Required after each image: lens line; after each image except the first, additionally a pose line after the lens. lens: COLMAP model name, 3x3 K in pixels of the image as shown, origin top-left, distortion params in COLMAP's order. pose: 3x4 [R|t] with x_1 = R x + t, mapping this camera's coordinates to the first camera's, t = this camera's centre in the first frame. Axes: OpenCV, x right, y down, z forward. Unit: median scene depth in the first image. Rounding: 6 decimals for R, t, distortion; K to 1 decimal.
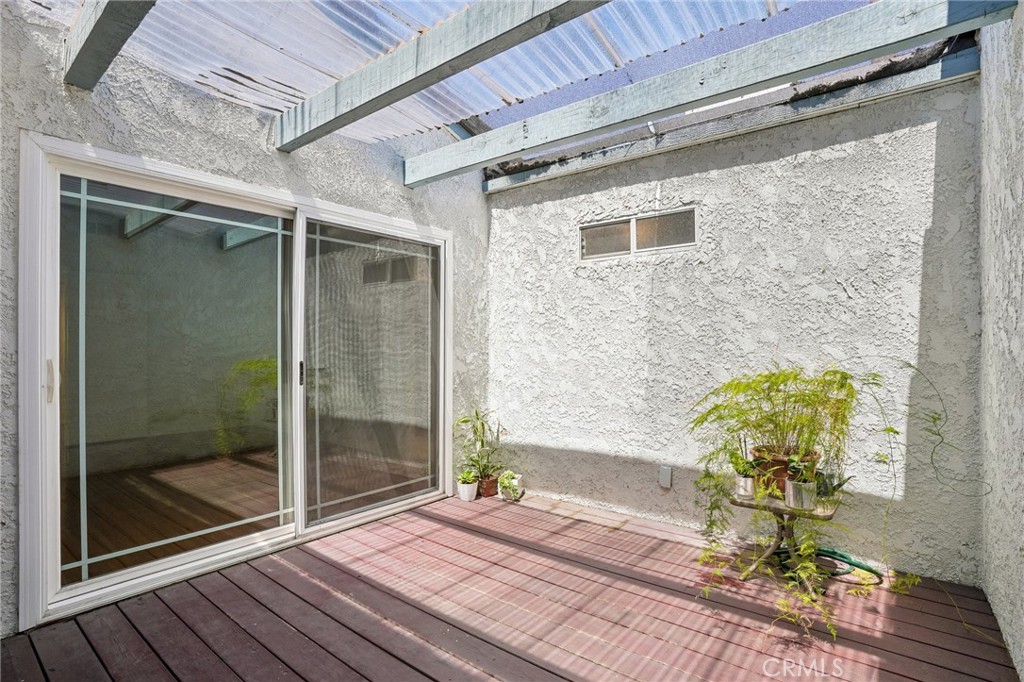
lens RADIAL K [[493.8, 0, 512.0], [0, 493.8, 341.0], [0, 0, 1]] dist [-0.017849, 0.000071]
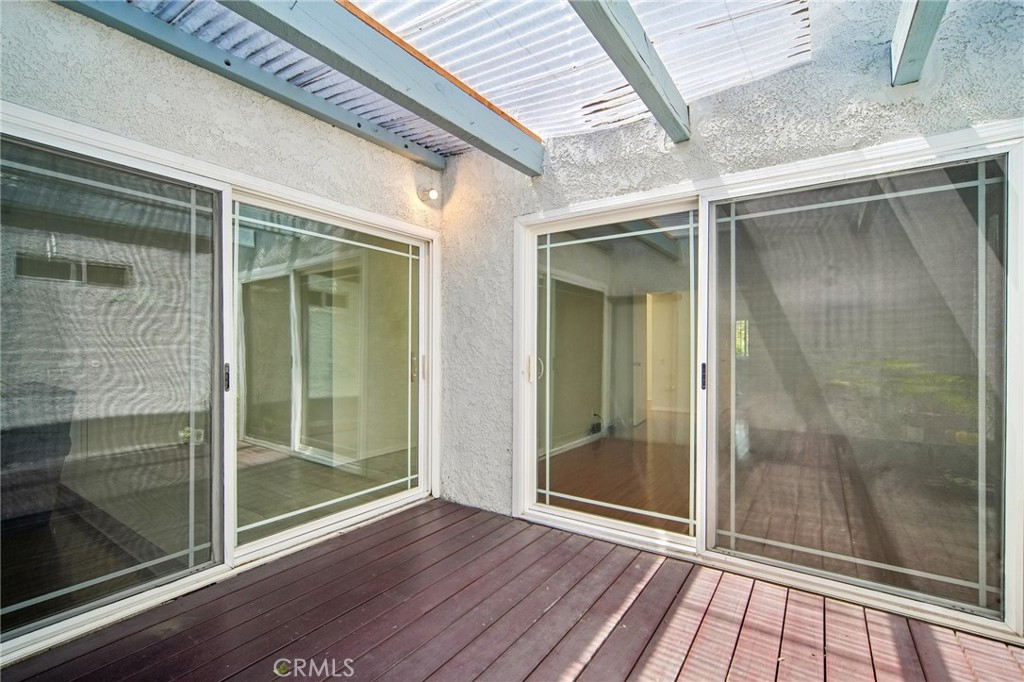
lens RADIAL K [[450.8, 0, 512.0], [0, 450.8, 341.0], [0, 0, 1]] dist [0.000891, 0.000546]
pose [[0.097318, -0.015401, -0.995134, 0.389337], [0.011152, 0.999834, -0.014383, 0.010539], [0.995191, -0.009698, 0.097473, 0.612213]]
